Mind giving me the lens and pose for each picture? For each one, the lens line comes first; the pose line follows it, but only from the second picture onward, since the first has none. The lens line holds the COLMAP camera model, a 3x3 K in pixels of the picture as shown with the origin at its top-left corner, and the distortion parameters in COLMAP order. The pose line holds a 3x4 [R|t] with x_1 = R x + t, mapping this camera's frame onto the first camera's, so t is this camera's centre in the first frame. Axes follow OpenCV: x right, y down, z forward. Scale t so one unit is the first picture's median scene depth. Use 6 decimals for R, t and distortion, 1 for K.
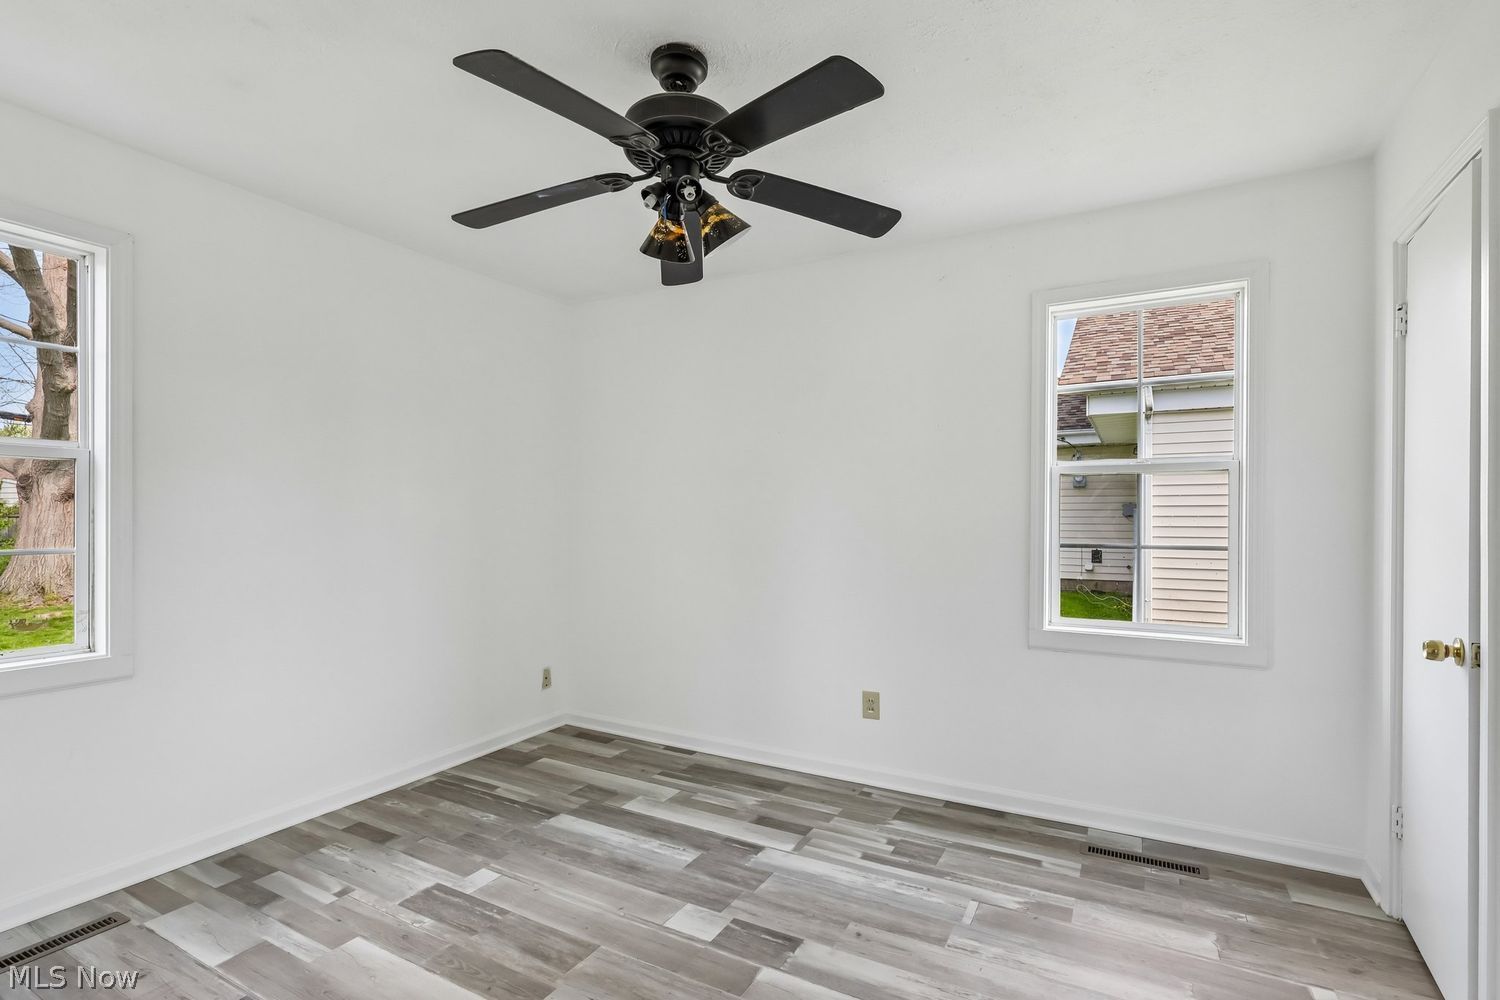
lens RADIAL K [[696.5, 0, 753.8], [0, 696.5, 498.5], [0, 0, 1]] dist [-0.007447, 0.003404]
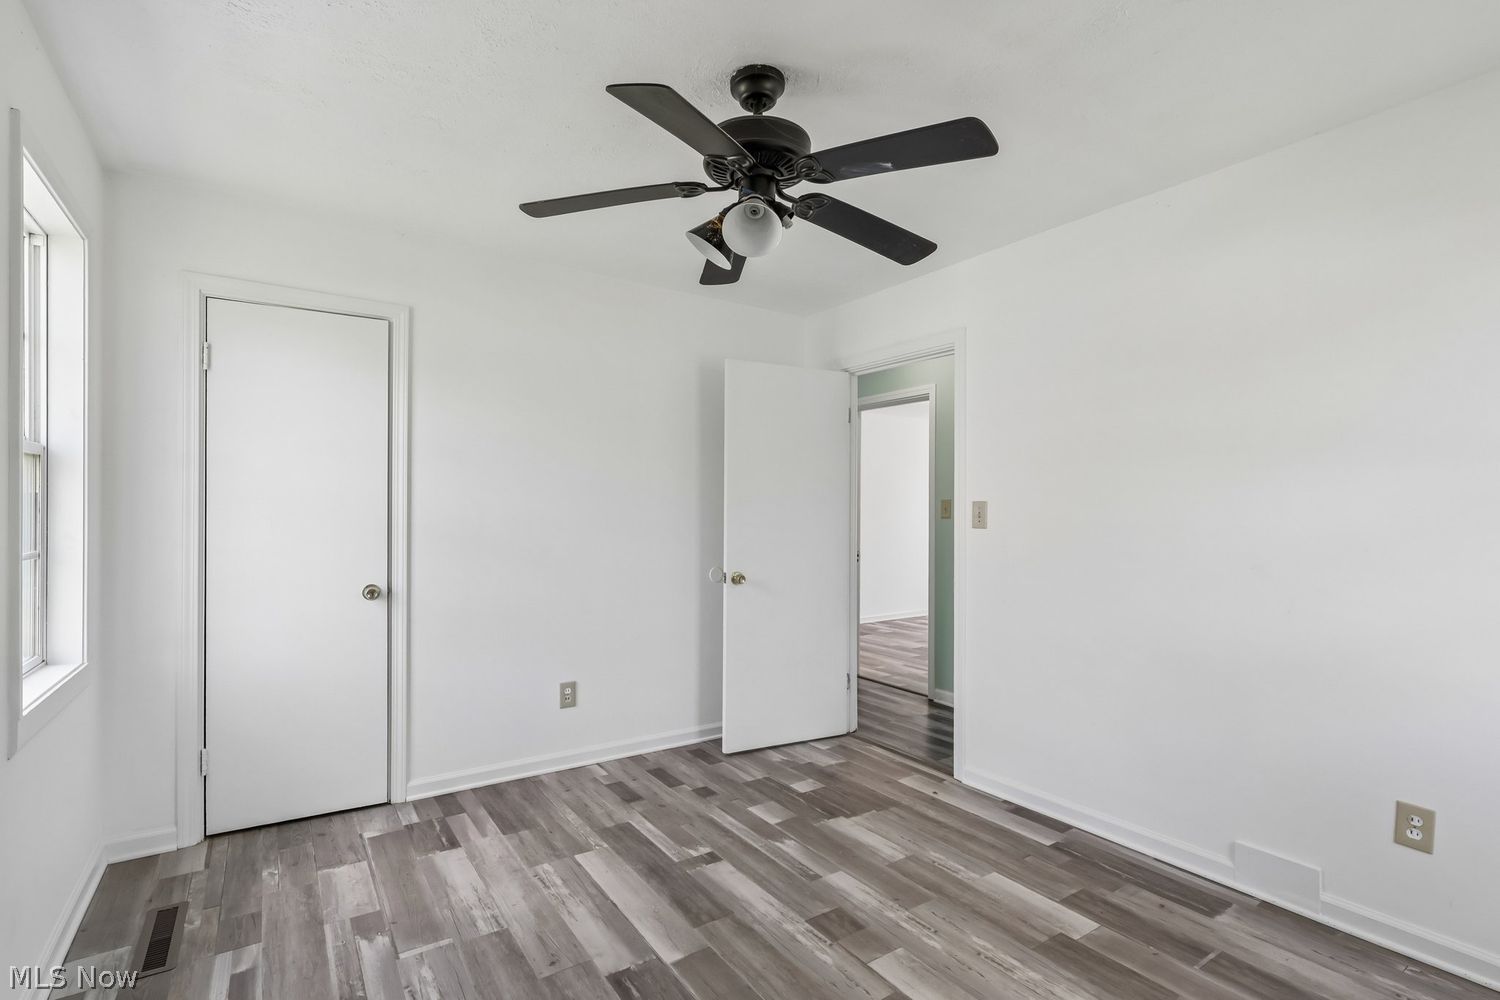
lens RADIAL K [[696.5, 0, 741.7], [0, 696.5, 511.7], [0, 0, 1]] dist [-0.007447, 0.003404]
pose [[-0.885506, -0.003728, 0.464613, -0.382414], [-0.019894, 0.999355, -0.029897, 0.031441], [-0.464202, -0.035717, -0.885009, 1.303951]]
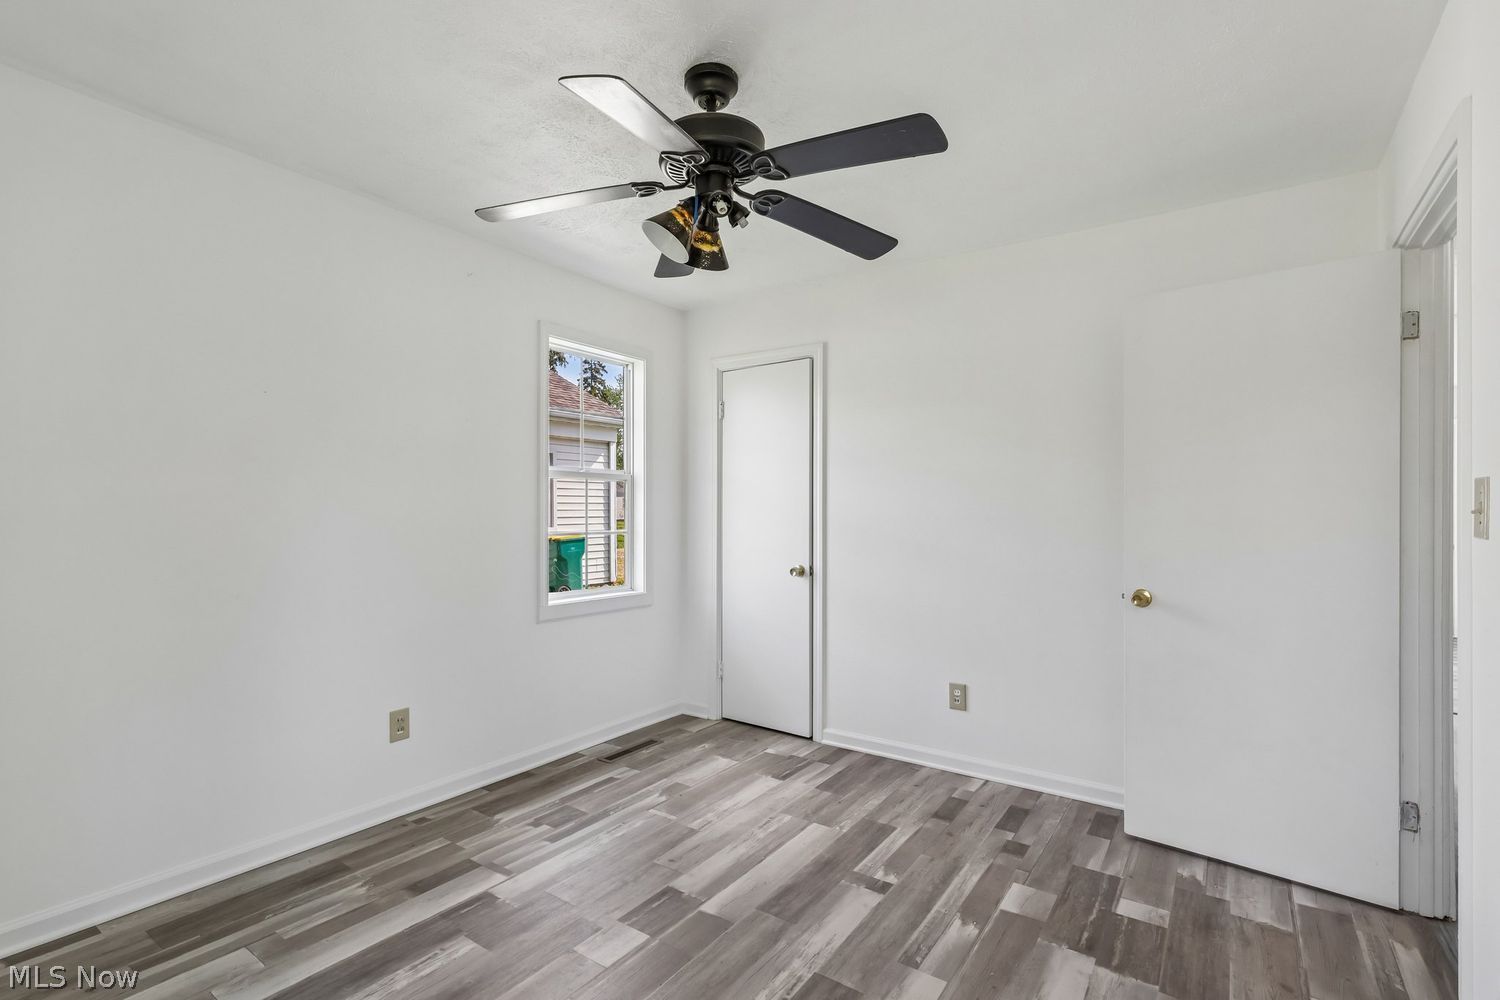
lens RADIAL K [[696.5, 0, 745.4], [0, 696.5, 503.6], [0, 0, 1]] dist [-0.007447, 0.003404]
pose [[0.115646, 0.008375, 0.993255, -0.773699], [-0.032283, 0.999468, -0.004669, 0.011483], [-0.992766, -0.031525, 0.115855, 0.567805]]
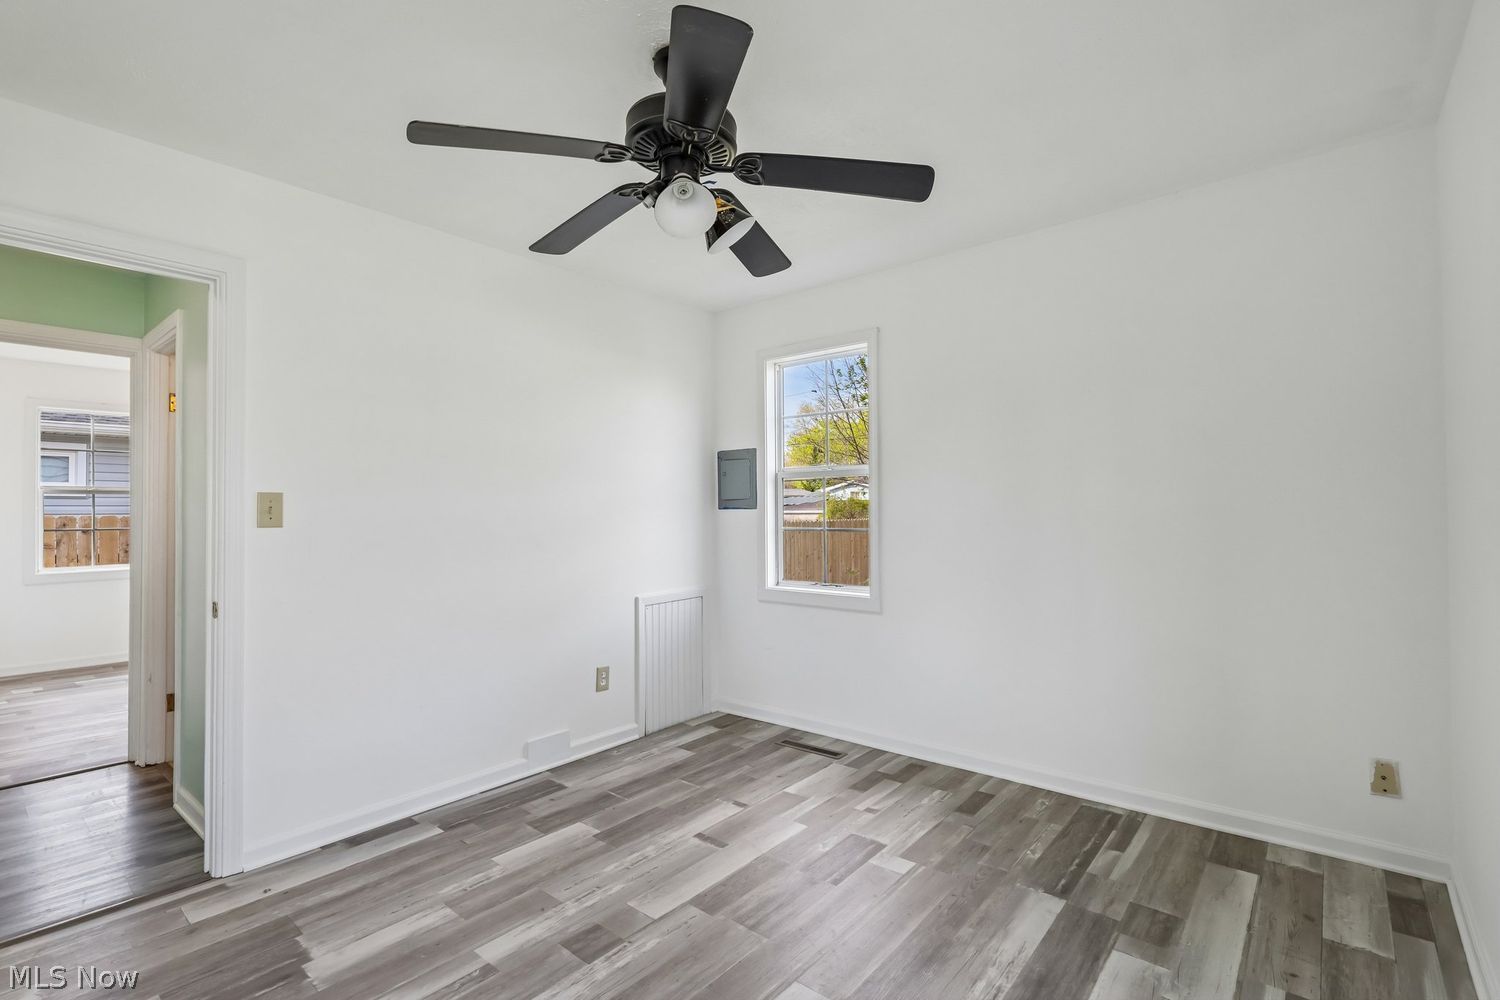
lens RADIAL K [[696.5, 0, 743.6], [0, 696.5, 501.4], [0, 0, 1]] dist [-0.007447, 0.003404]
pose [[-0.208293, -0.010159, -0.978014, 0.566979], [0.036957, 0.999150, -0.018249, 0.022347], [0.977368, -0.039945, -0.207741, 0.877918]]
